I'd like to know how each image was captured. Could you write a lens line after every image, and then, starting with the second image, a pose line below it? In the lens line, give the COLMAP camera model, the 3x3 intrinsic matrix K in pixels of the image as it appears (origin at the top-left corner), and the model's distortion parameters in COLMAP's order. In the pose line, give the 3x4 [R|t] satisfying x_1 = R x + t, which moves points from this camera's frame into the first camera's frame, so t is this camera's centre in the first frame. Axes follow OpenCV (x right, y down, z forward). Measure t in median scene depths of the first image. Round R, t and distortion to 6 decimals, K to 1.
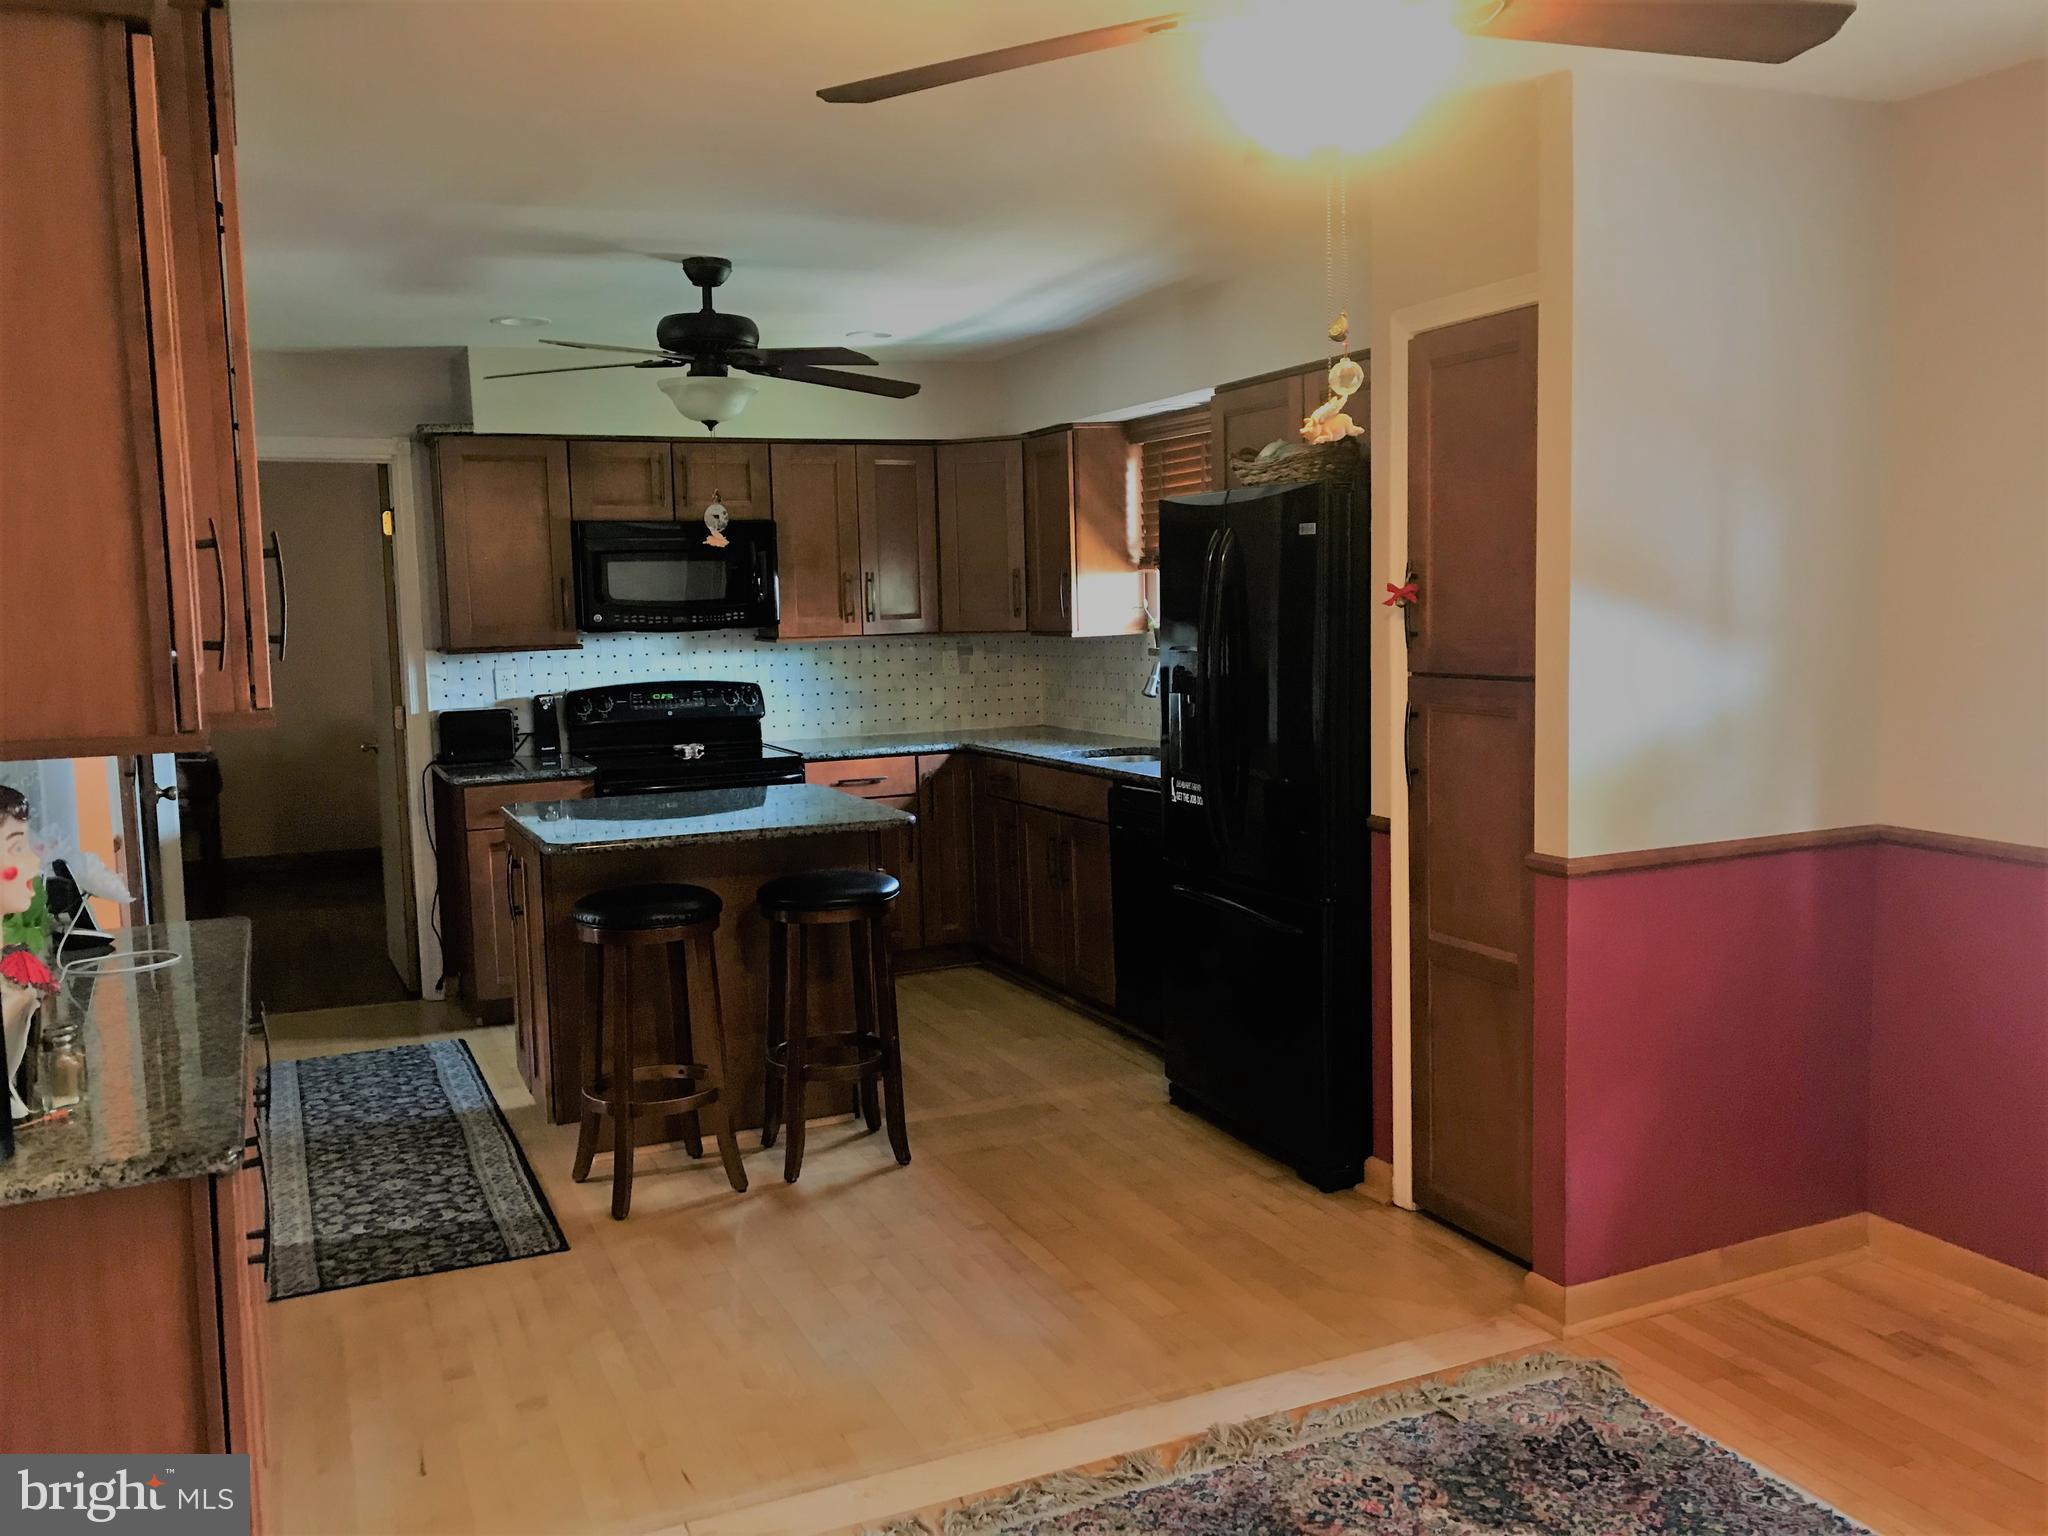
lens RADIAL K [[1685.9, 0, 1038.8], [0, 1685.9, 776.3], [0, 0, 1]] dist [0.005068, 0.001503]
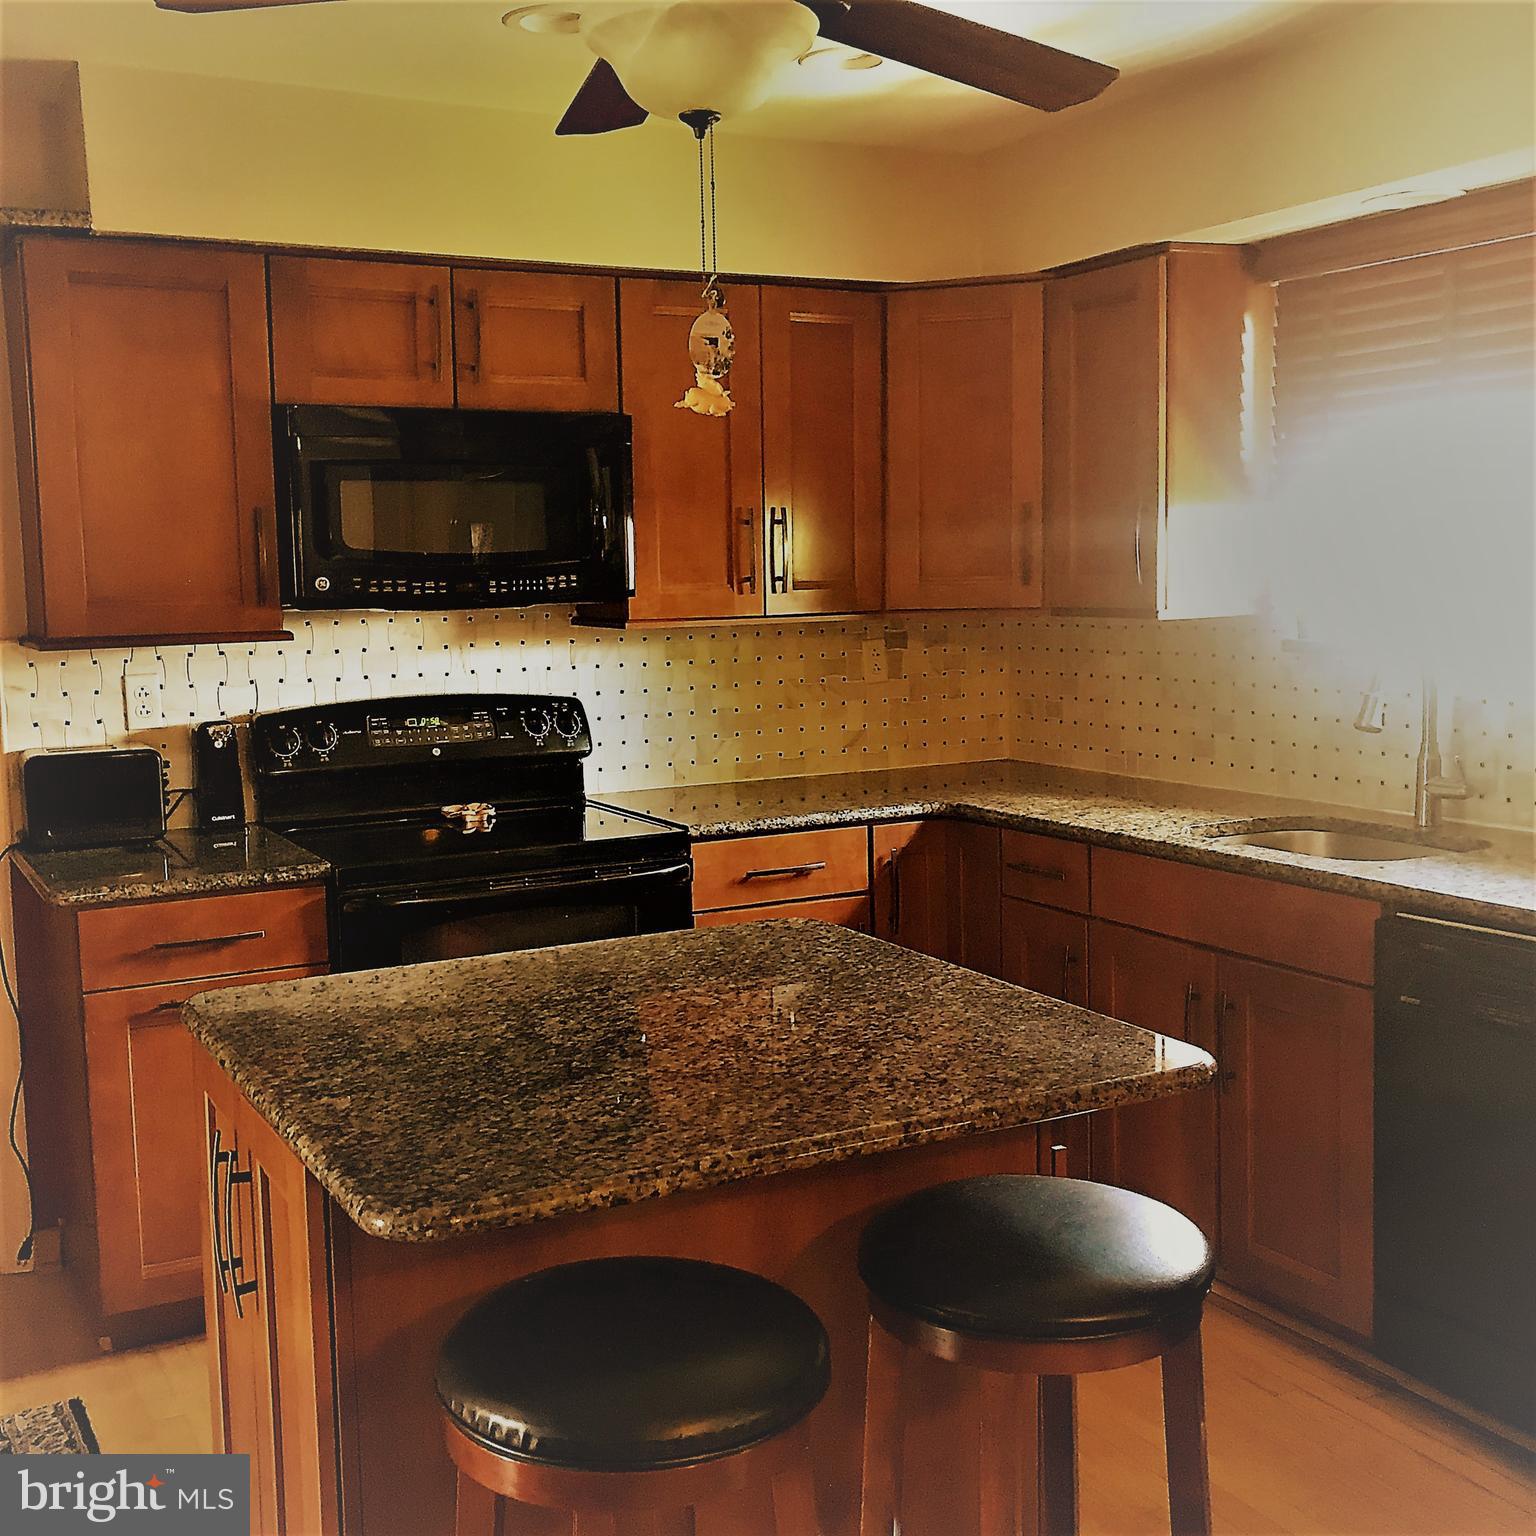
lens RADIAL K [[1792.7, 0, 768.0], [0, 1792.7, 768.0], [0, 0, 1]] dist [0.020212, -0.045607]
pose [[0.997955, -0.002871, 0.063854, -0.147040], [0.002601, 0.999987, 0.004307, -0.034663], [-0.063865, -0.004132, 0.997950, 0.391145]]
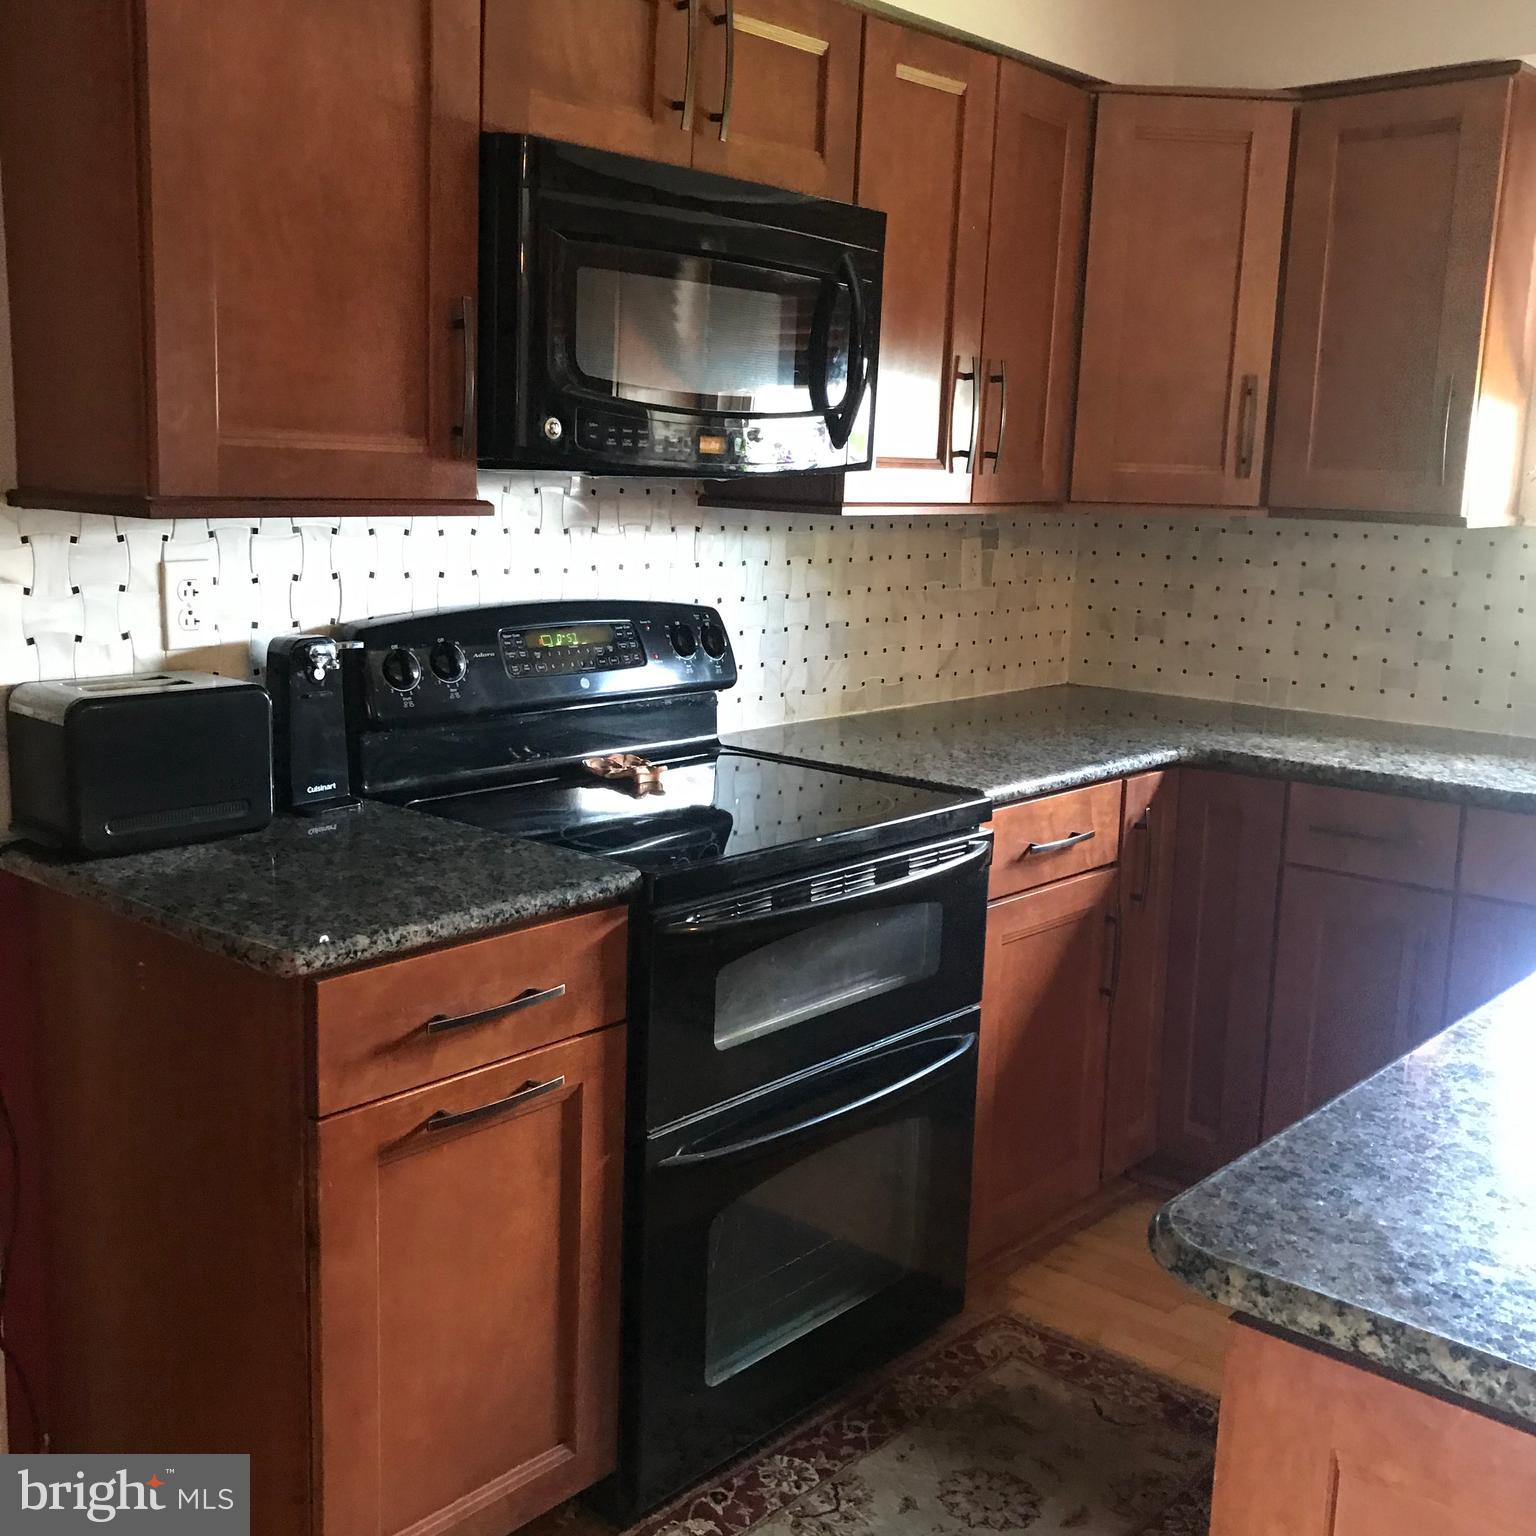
lens RADIAL K [[1714.3, 0, 768.3], [0, 1714.3, 751.0], [0, 0, 1]] dist [0.068732, -0.223348]
pose [[0.913531, -0.017416, 0.406397, -0.348146], [-0.006188, 0.998372, 0.056694, -0.045142], [-0.406723, -0.054307, 0.911936, 0.620723]]
